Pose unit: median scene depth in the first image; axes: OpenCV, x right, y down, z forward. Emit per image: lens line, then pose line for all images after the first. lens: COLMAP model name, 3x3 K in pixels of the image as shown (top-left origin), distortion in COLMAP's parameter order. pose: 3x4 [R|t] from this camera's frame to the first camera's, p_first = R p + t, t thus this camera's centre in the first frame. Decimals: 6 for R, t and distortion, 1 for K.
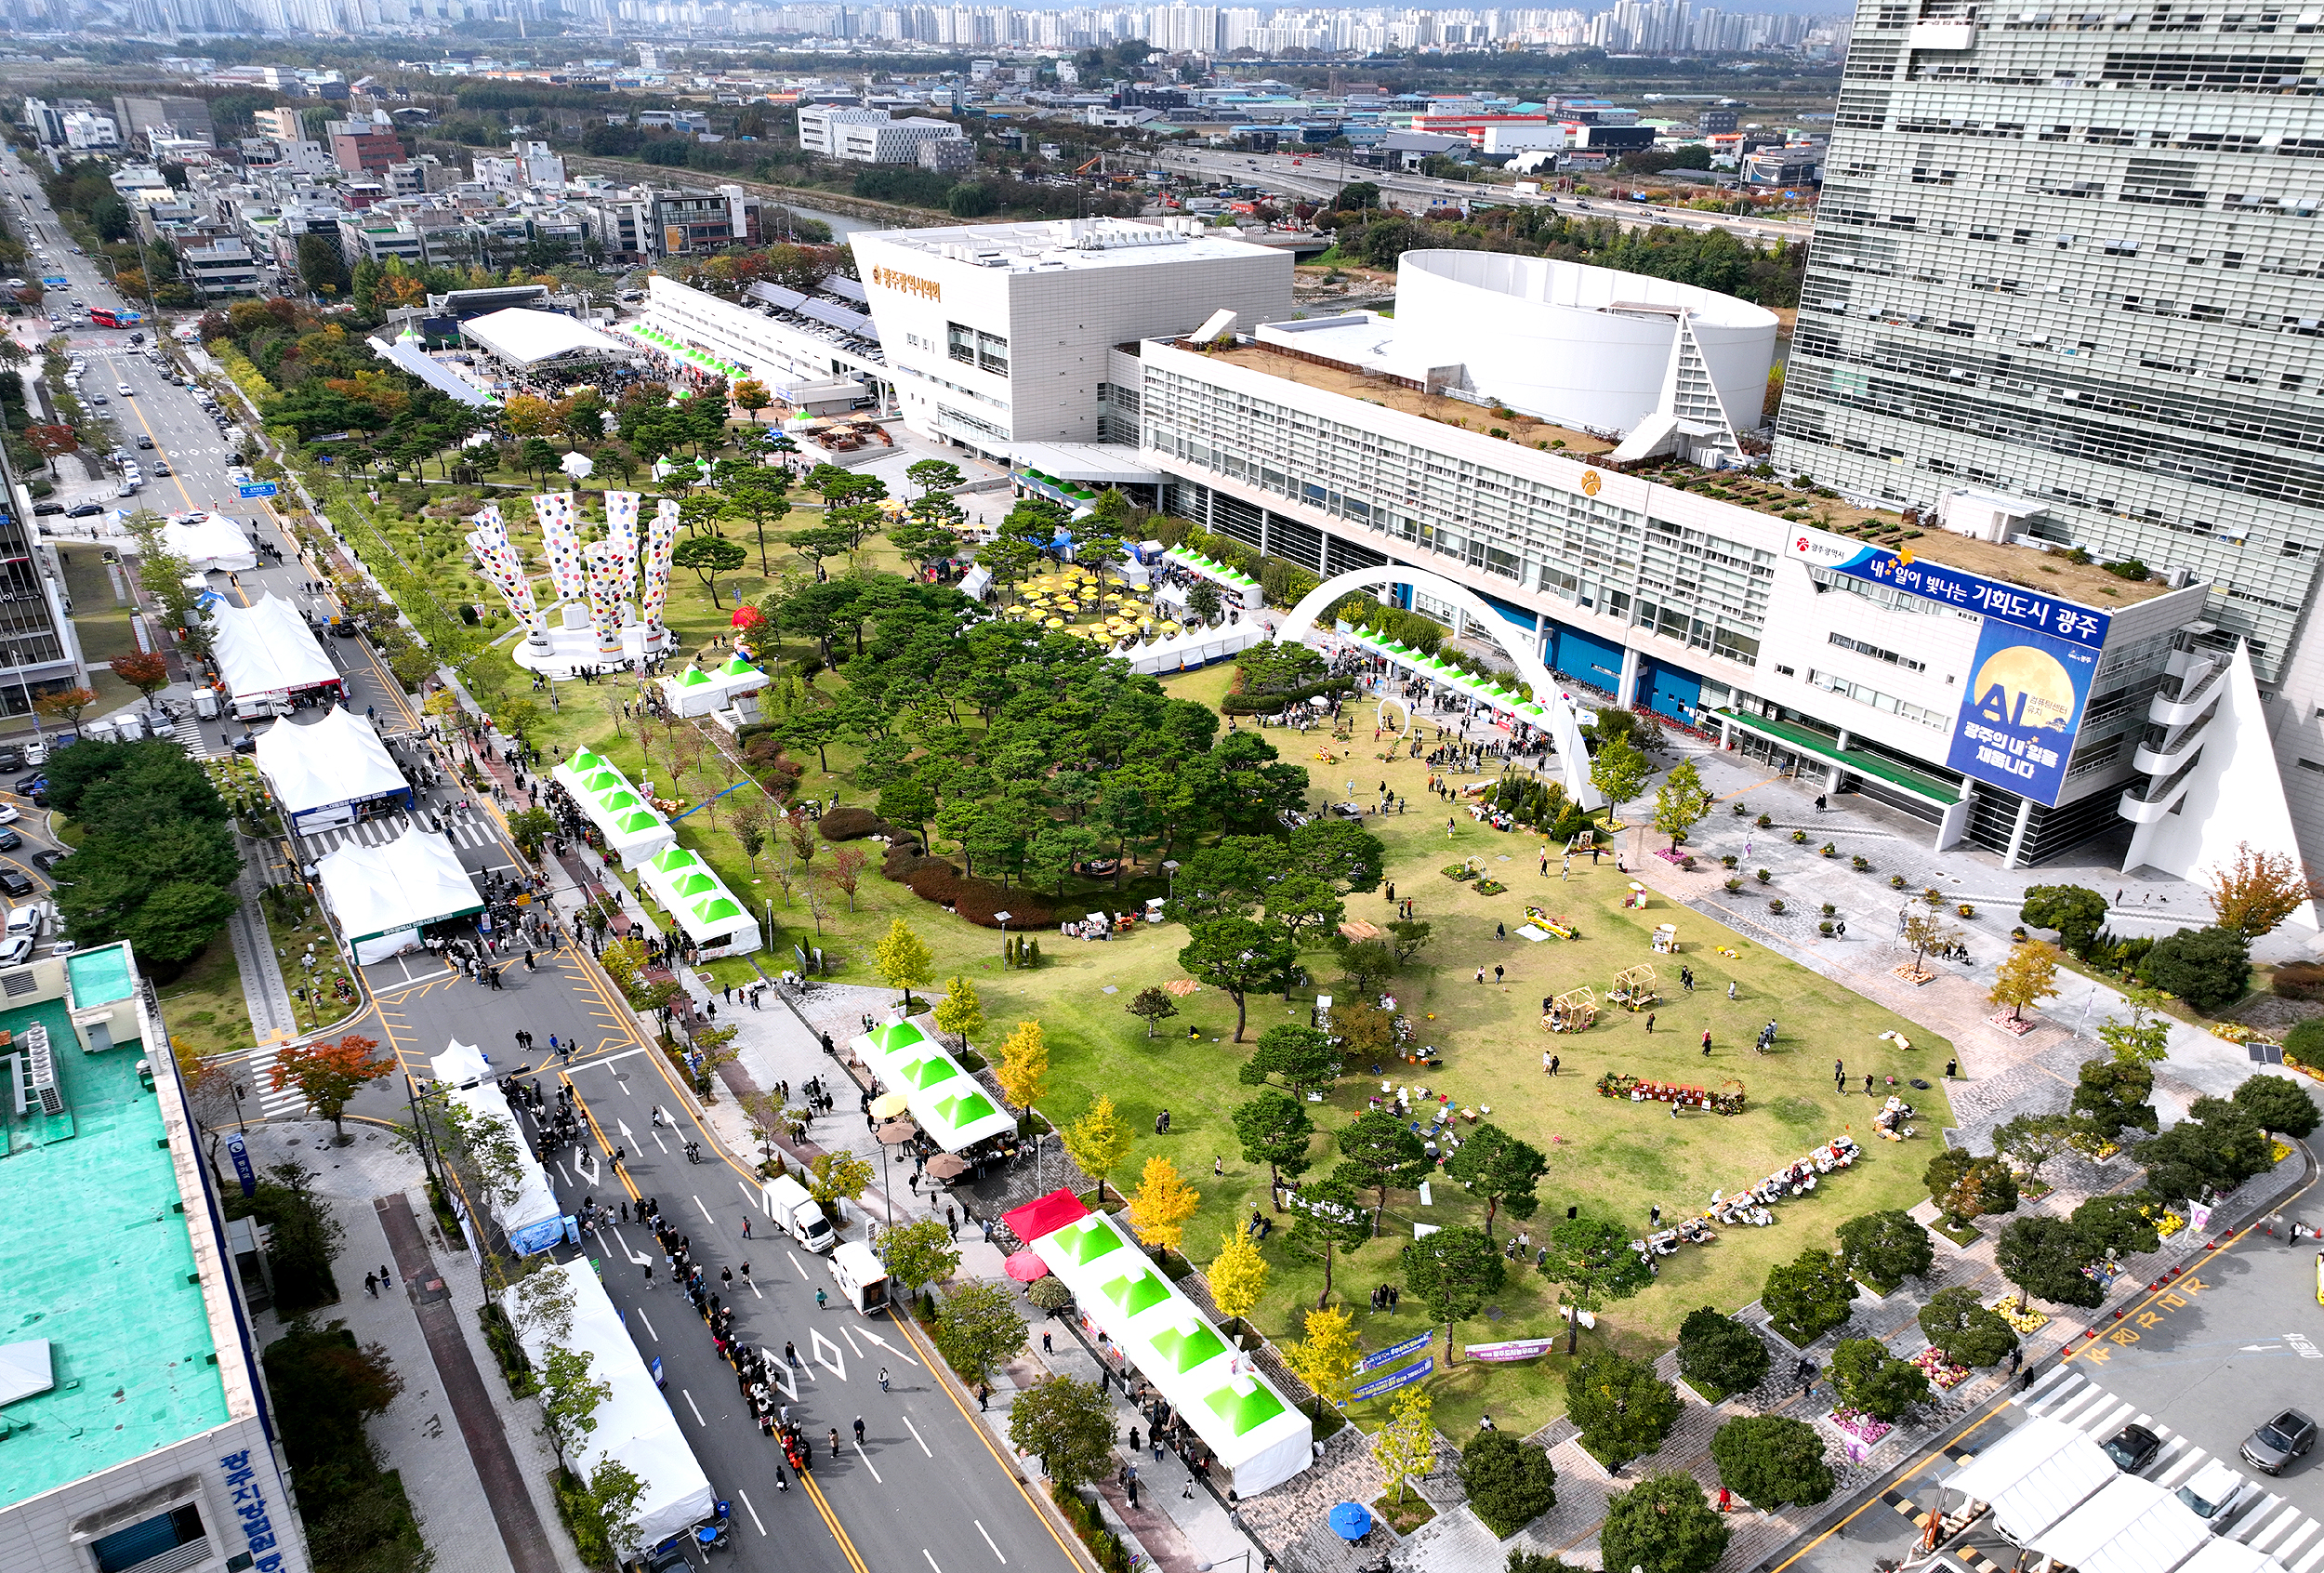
lens RADIAL K [[1640.3, 0, 1138.5], [0, 1640.3, 842.3], [0, 0, 1]] dist [0.011460, 0.012916]
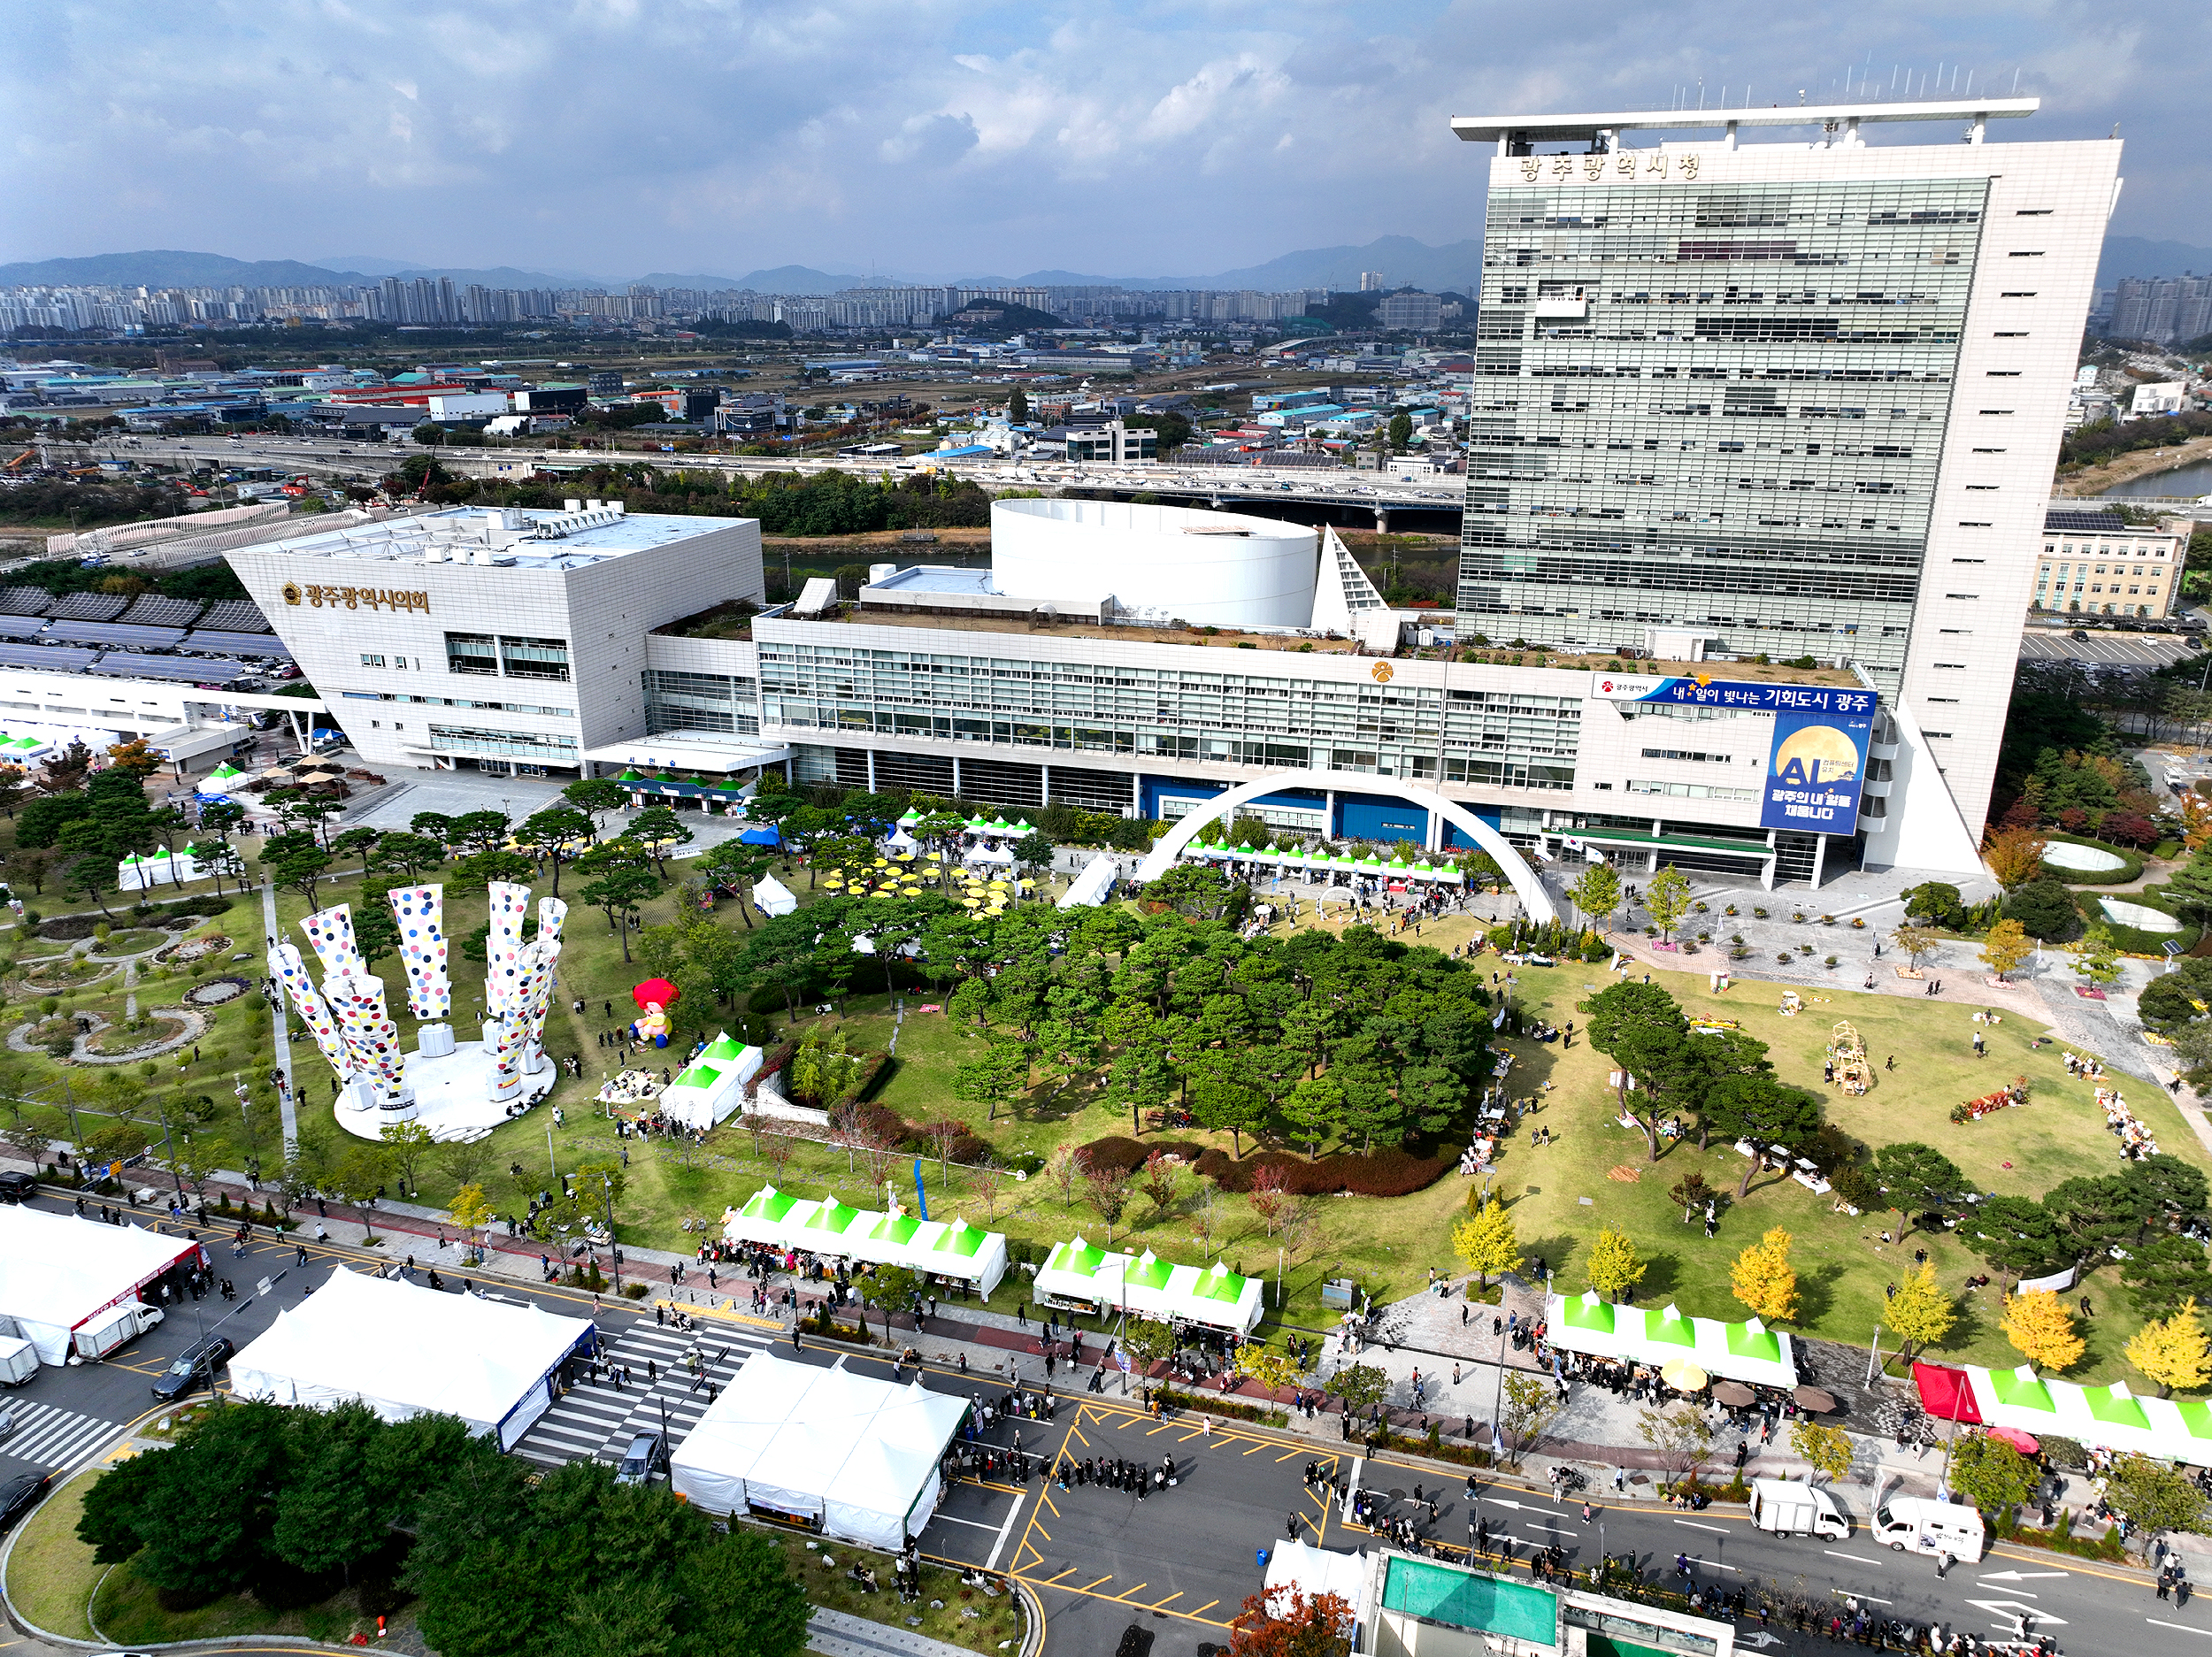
lens RADIAL K [[1564.4, 0, 1111.8], [0, 1564.4, 815.9], [0, 0, 1]] dist [0.001342, 0.008903]
pose [[0.776149, -0.214417, 0.592974, -0.617976], [0.295305, 0.954506, -0.041381, -0.147312], [-0.557125, 0.207226, 0.804158, 0.264628]]
